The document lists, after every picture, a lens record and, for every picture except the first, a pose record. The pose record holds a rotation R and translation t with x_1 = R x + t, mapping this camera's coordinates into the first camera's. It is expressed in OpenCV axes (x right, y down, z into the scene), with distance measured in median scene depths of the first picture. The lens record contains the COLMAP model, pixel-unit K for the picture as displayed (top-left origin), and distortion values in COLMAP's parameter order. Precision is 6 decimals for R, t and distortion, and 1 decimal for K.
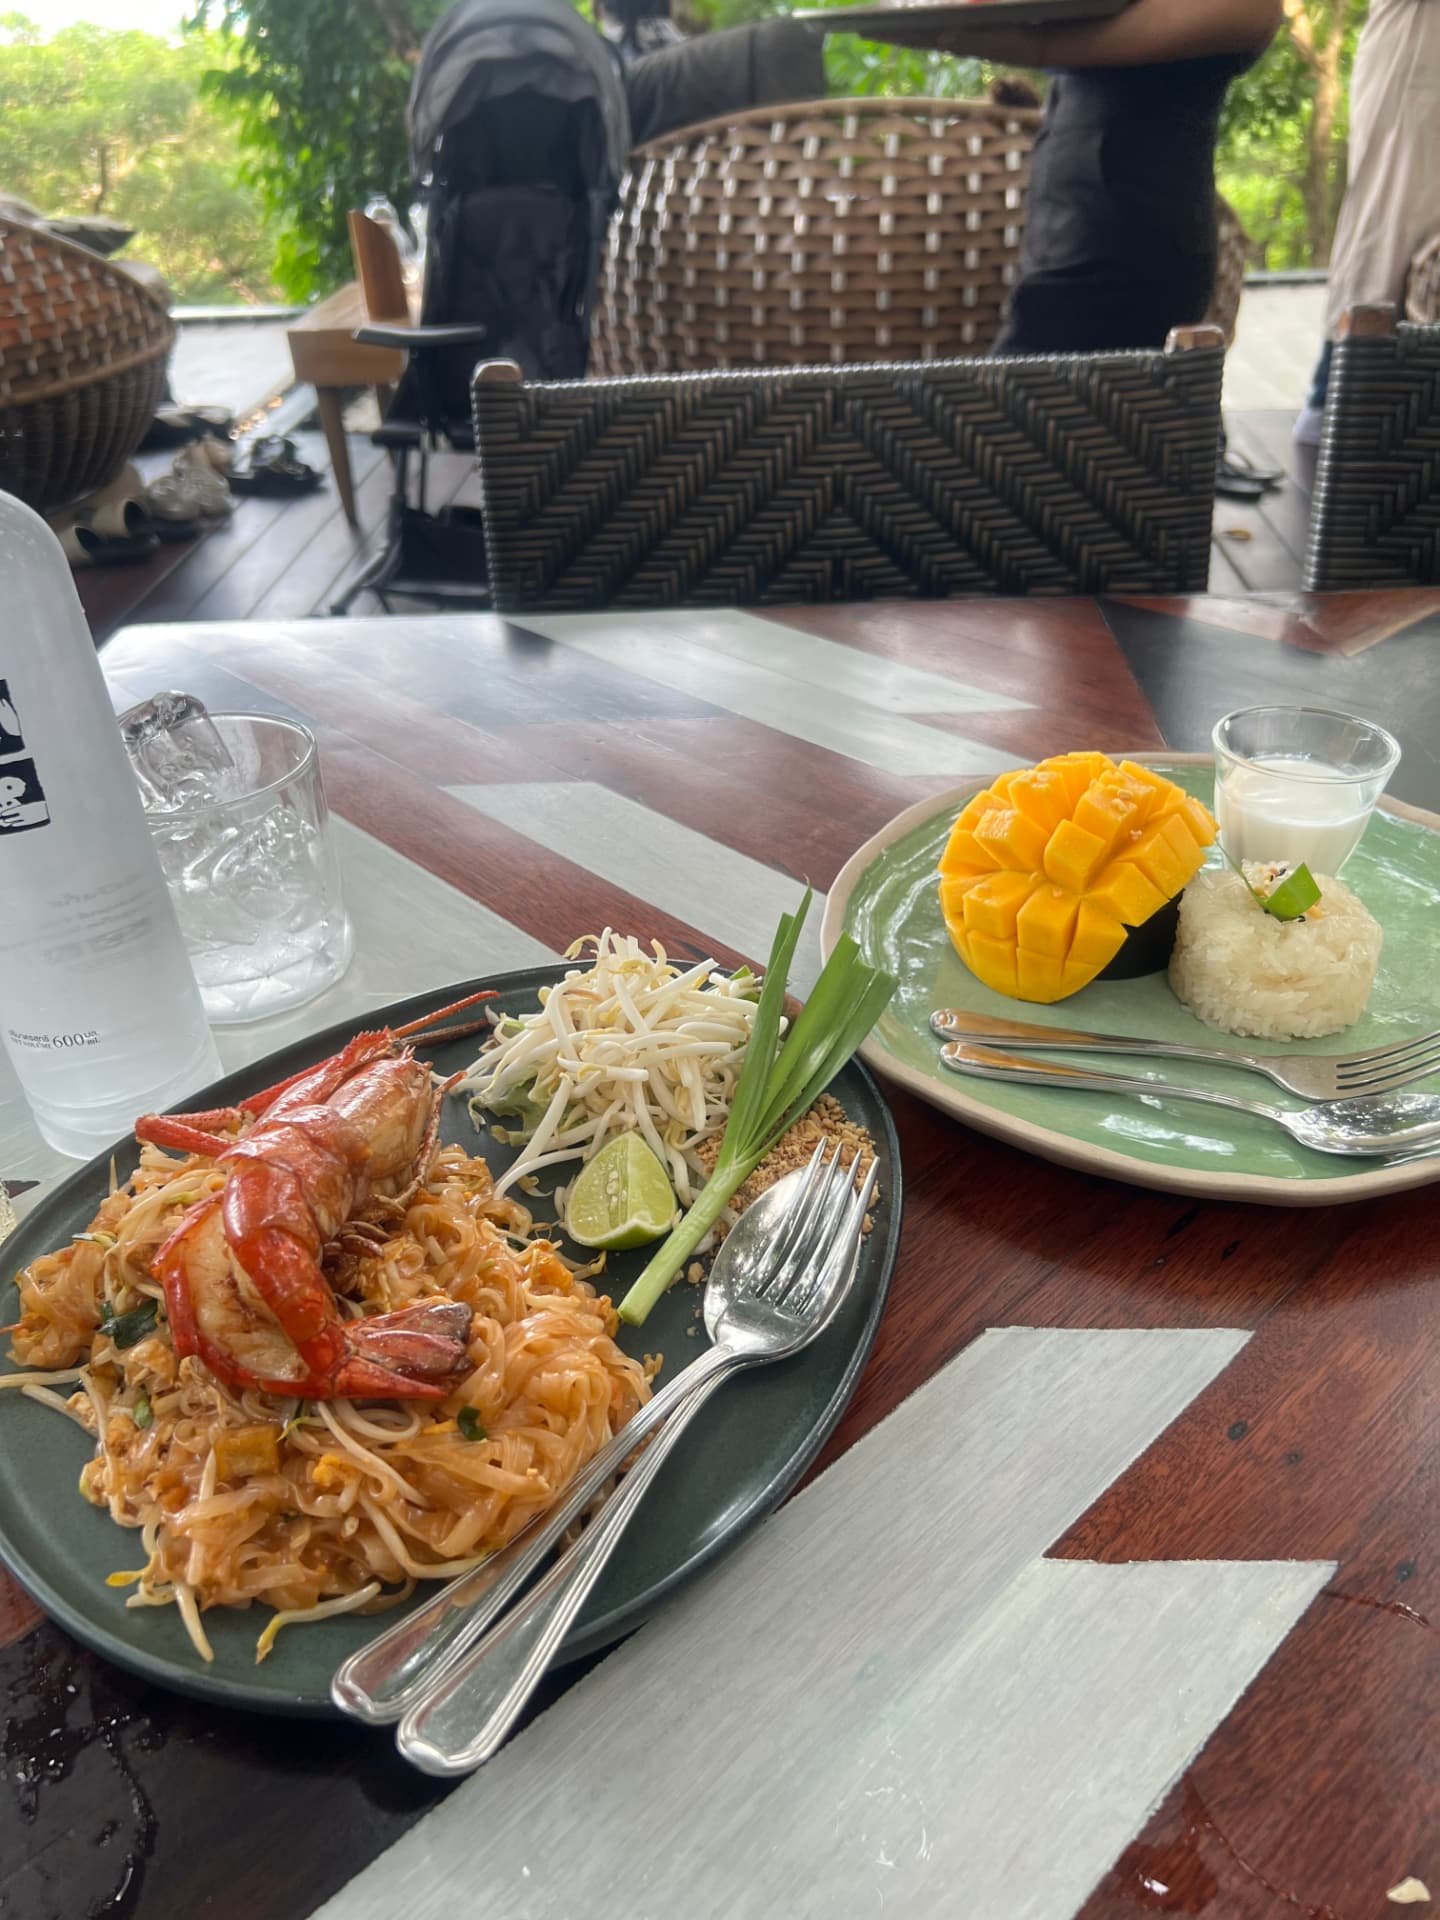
lens RADIAL K [[1478.8, 0, 720.0], [0, 1478.8, 960.0], [0, 0, 1]] dist [-0.001618, -0.005472]
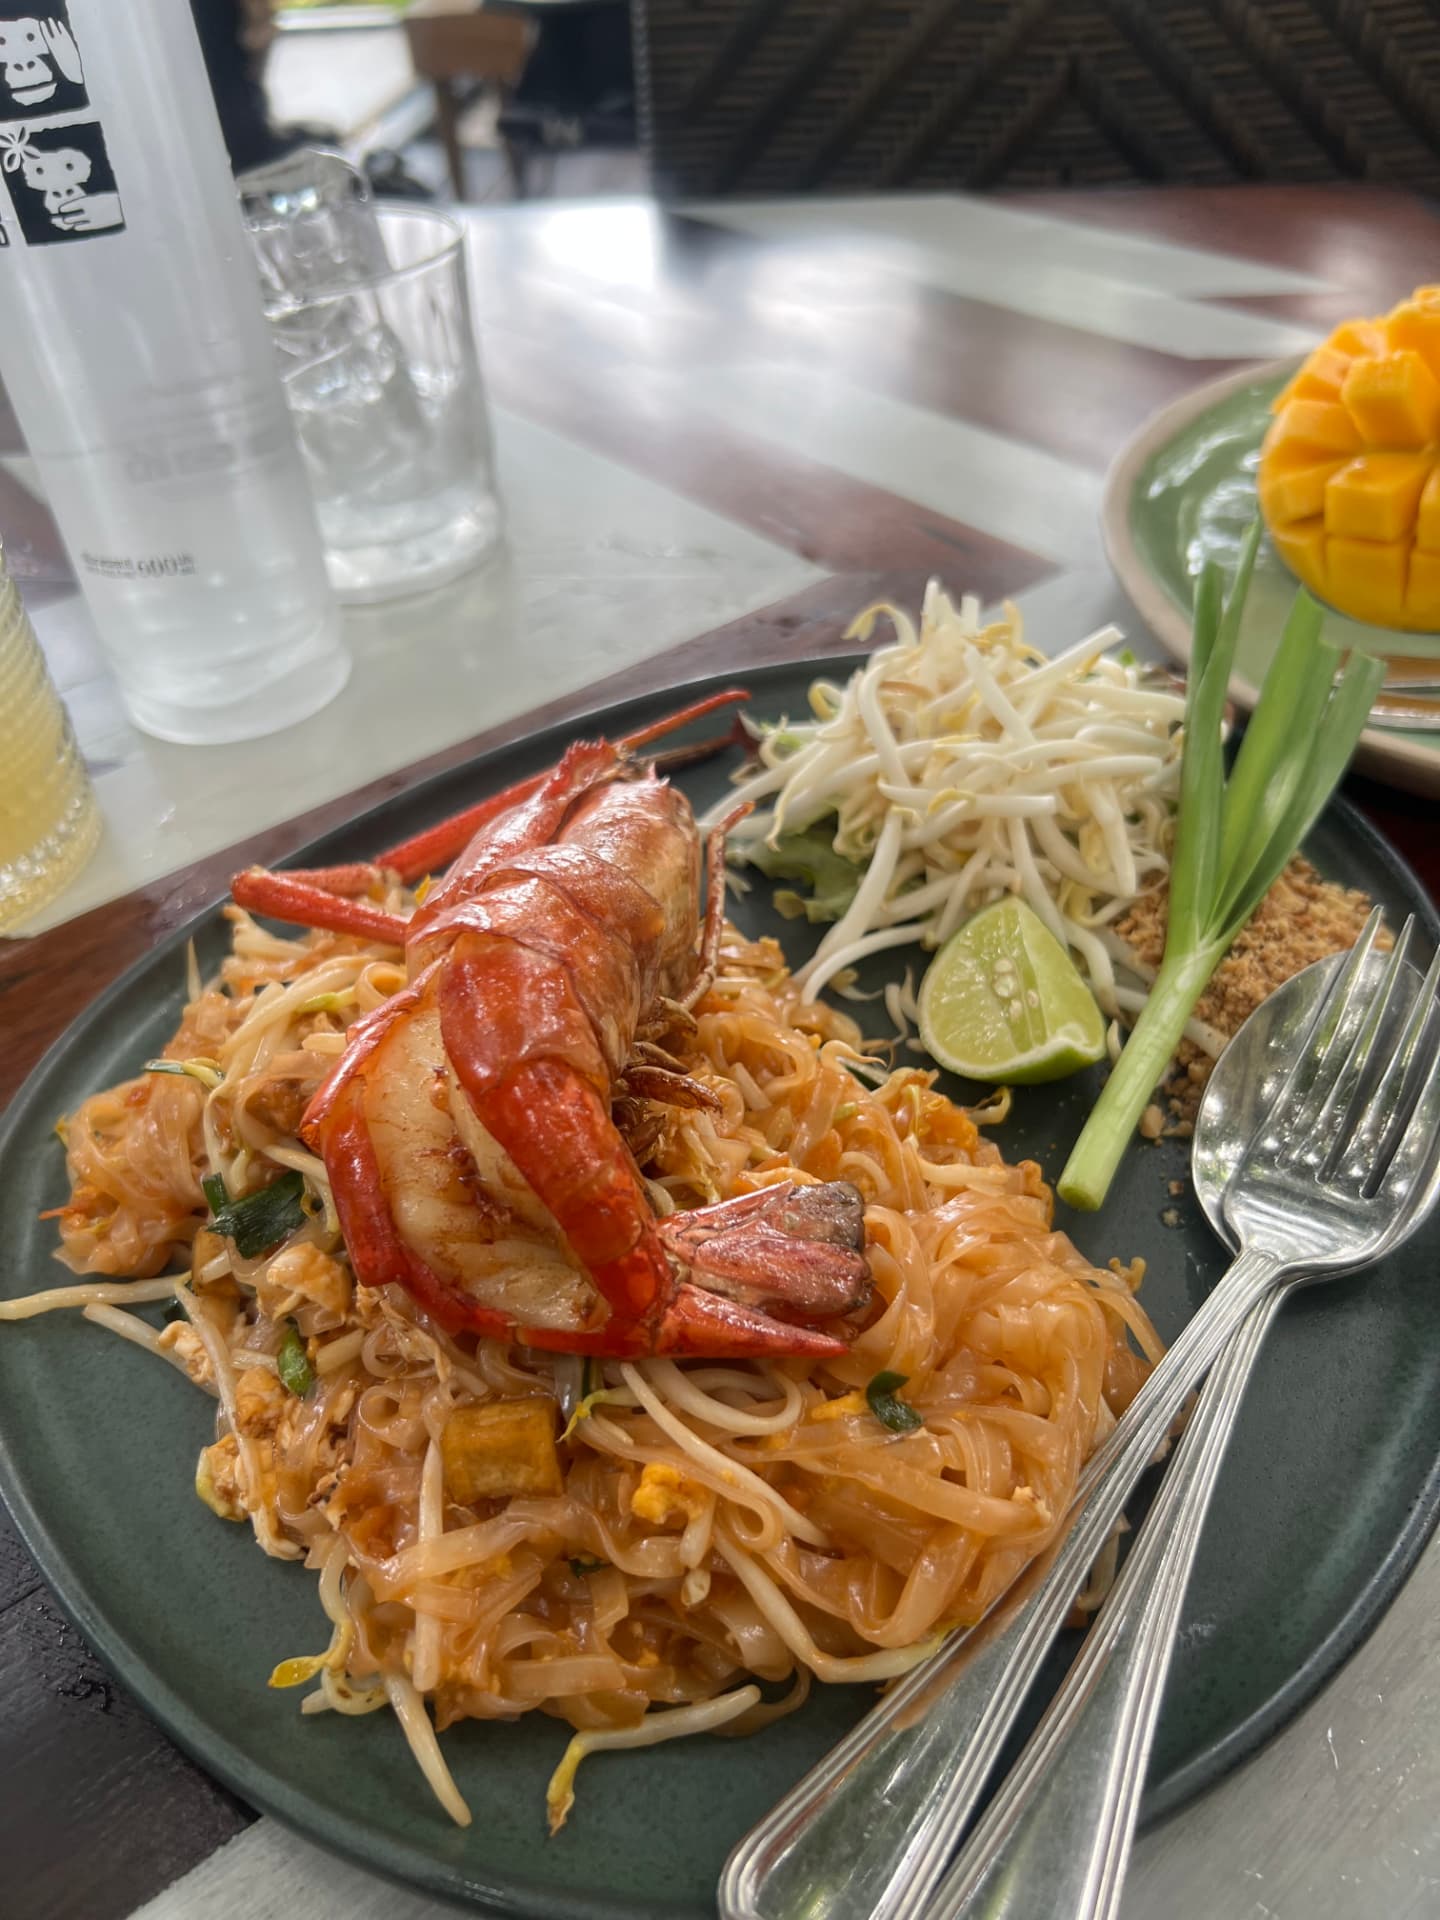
lens RADIAL K [[1516.5, 0, 720.0], [0, 1516.5, 960.0], [0, 0, 1]] dist [0.004713, -0.082121]
pose [[0.999976, -0.001260, -0.006749, -0.220928], [0.002152, 0.990996, 0.133877, 0.068051], [0.006520, -0.133888, 0.990975, 0.434108]]
